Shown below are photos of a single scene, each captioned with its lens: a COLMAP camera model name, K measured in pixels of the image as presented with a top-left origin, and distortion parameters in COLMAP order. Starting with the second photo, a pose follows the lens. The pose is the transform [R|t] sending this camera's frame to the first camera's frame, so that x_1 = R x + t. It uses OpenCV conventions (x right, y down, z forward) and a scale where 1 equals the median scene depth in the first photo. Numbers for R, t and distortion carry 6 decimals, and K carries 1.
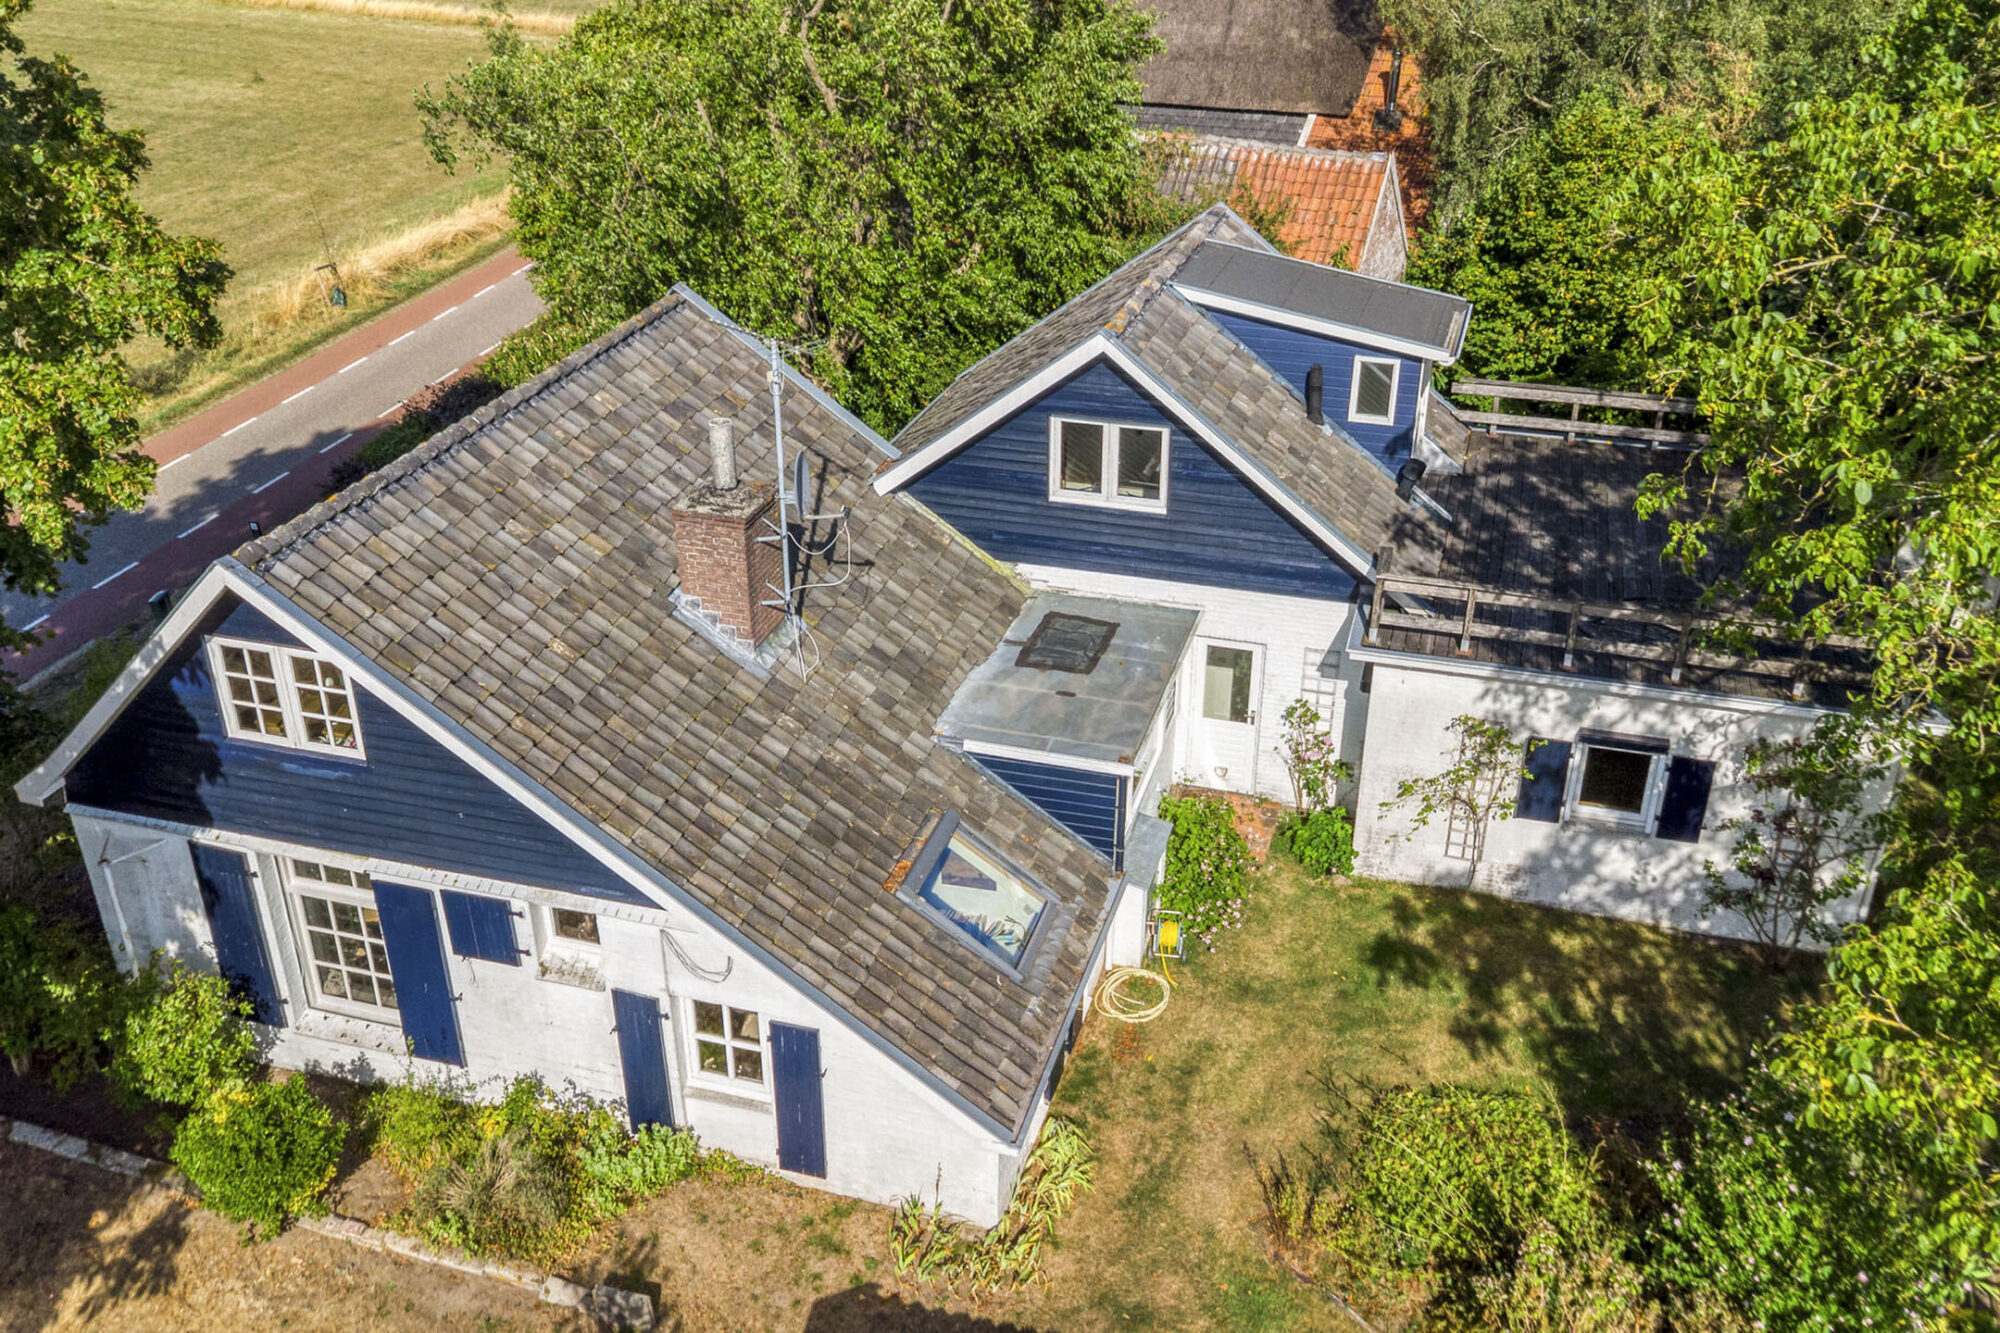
lens RADIAL K [[1724.5, 0, 969.9], [0, 1724.5, 678.3], [0, 0, 1]] dist [-0.014713, 0.088242]
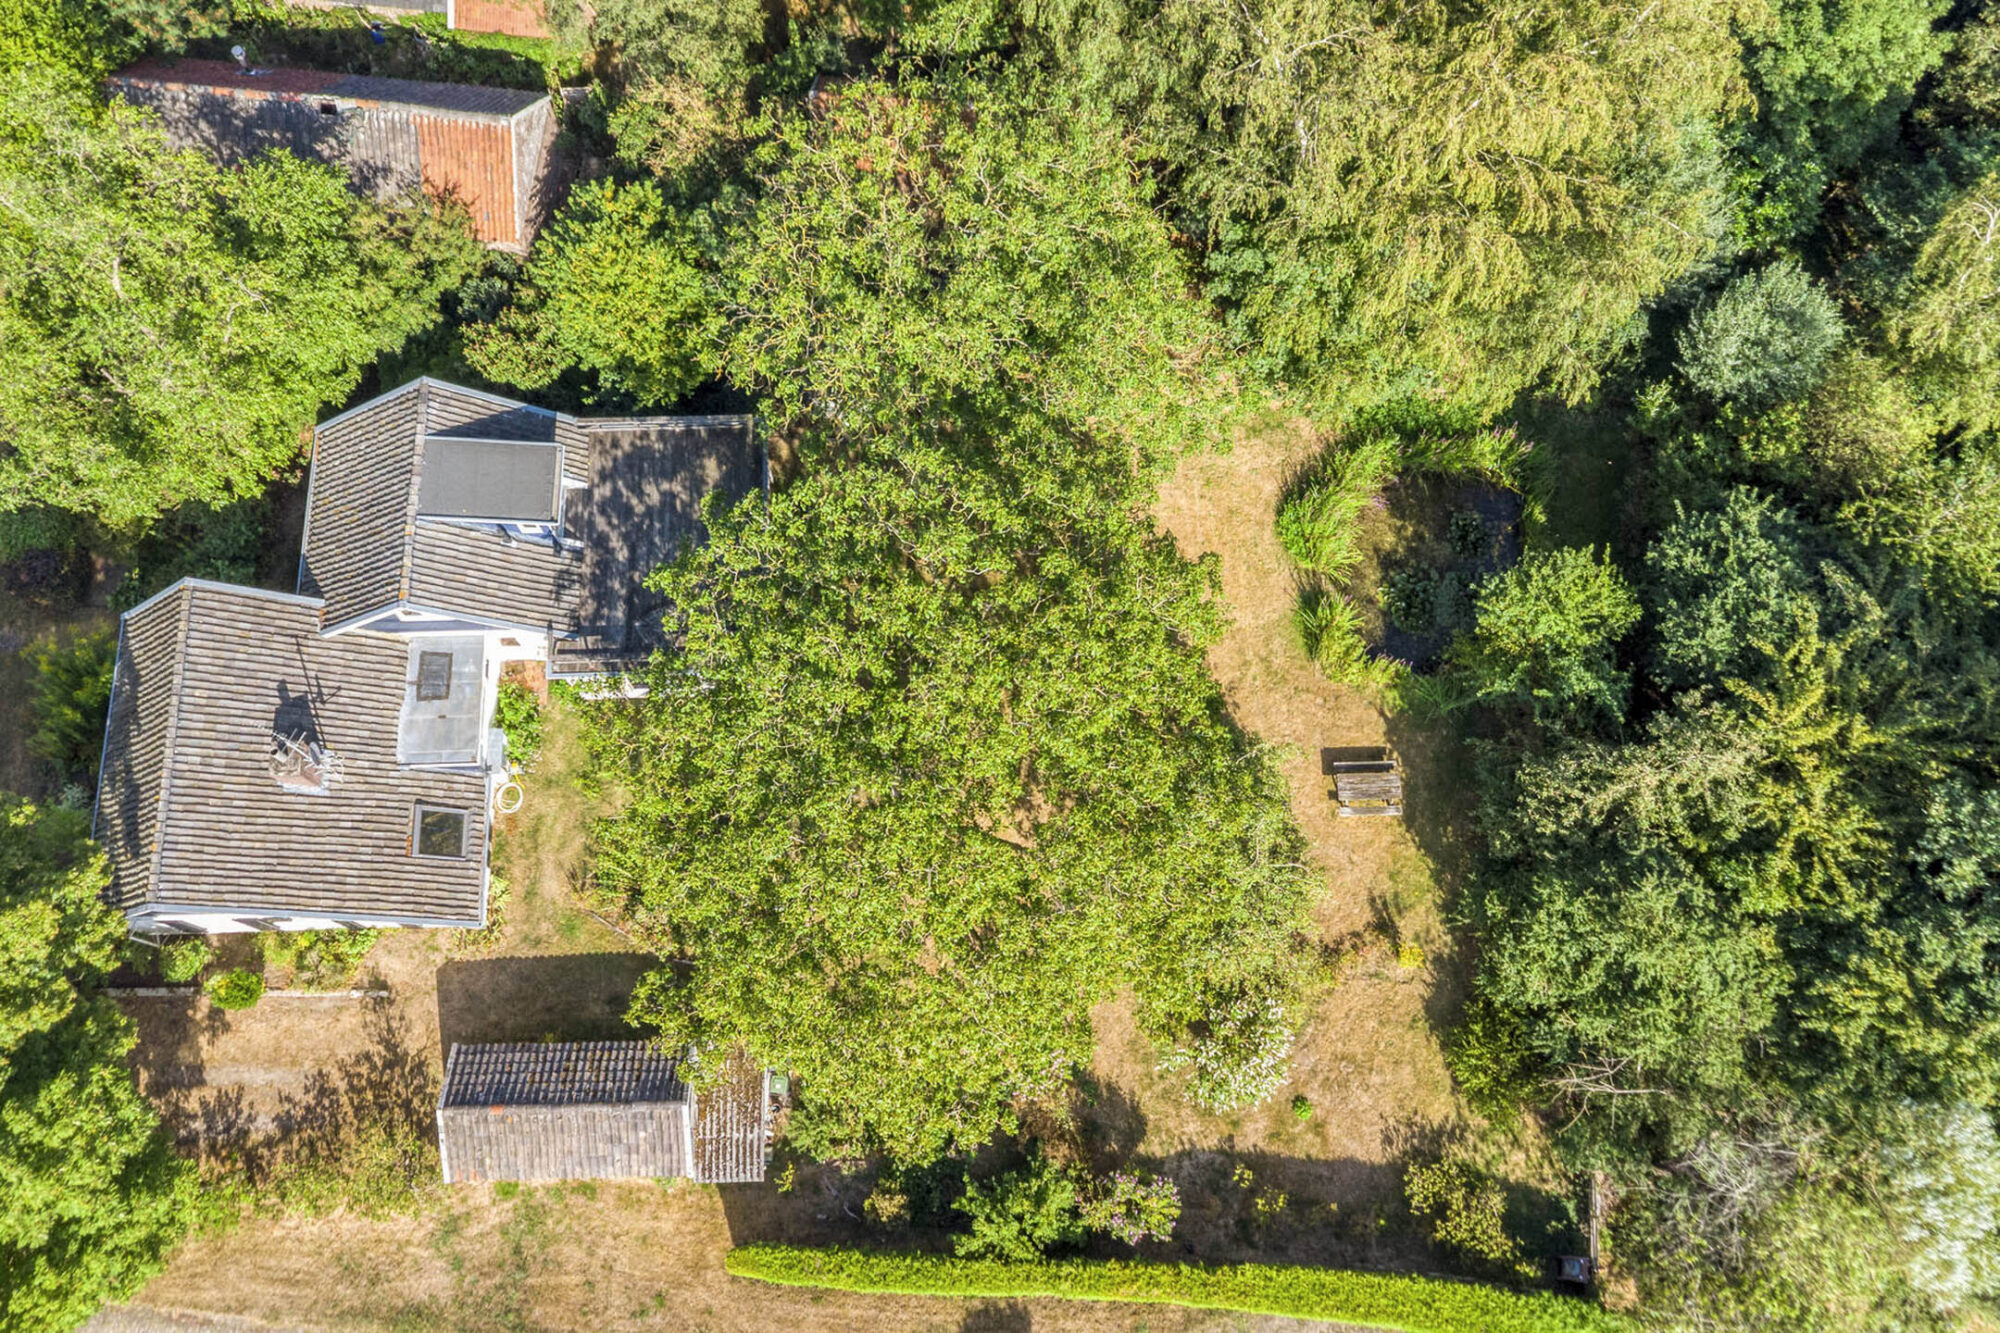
lens RADIAL K [[1724.5, 0, 969.9], [0, 1724.5, 678.3], [0, 0, 1]] dist [-0.014713, 0.088242]
pose [[0.948877, -0.302877, 0.088871, 0.557141], [0.151775, 0.684666, 0.712879, -1.632343], [-0.276761, -0.662946, 0.695633, -0.866182]]
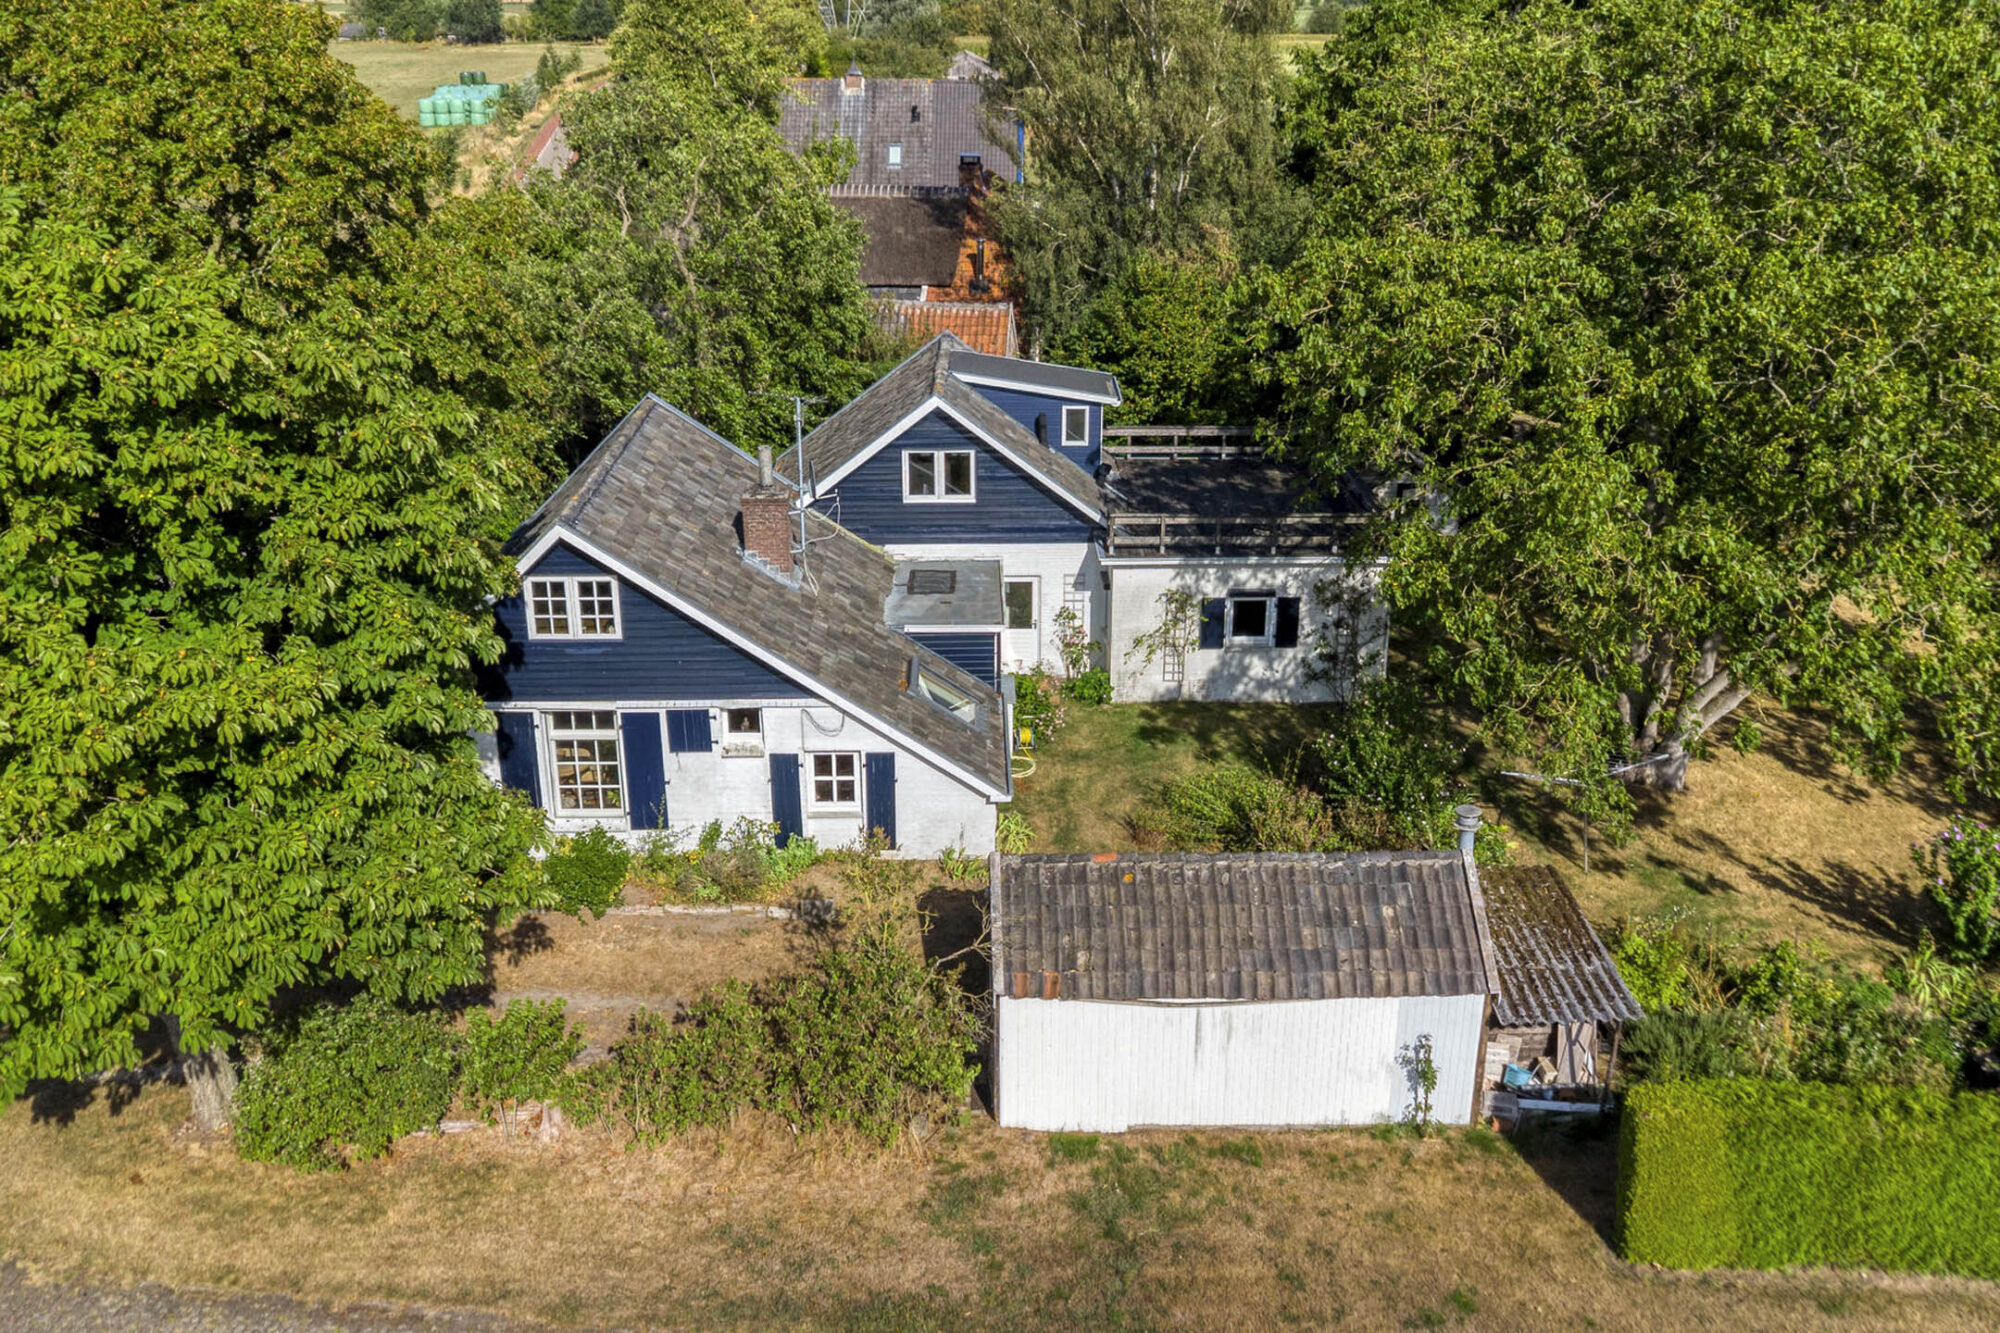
lens RADIAL K [[1724.5, 0, 969.9], [0, 1724.5, 678.3], [0, 0, 1]] dist [-0.014713, 0.088242]
pose [[0.954119, -0.115279, 0.276348, -0.396820], [0.144787, 0.985470, -0.088803, 0.234151], [-0.262096, 0.124740, 0.956946, -0.615451]]
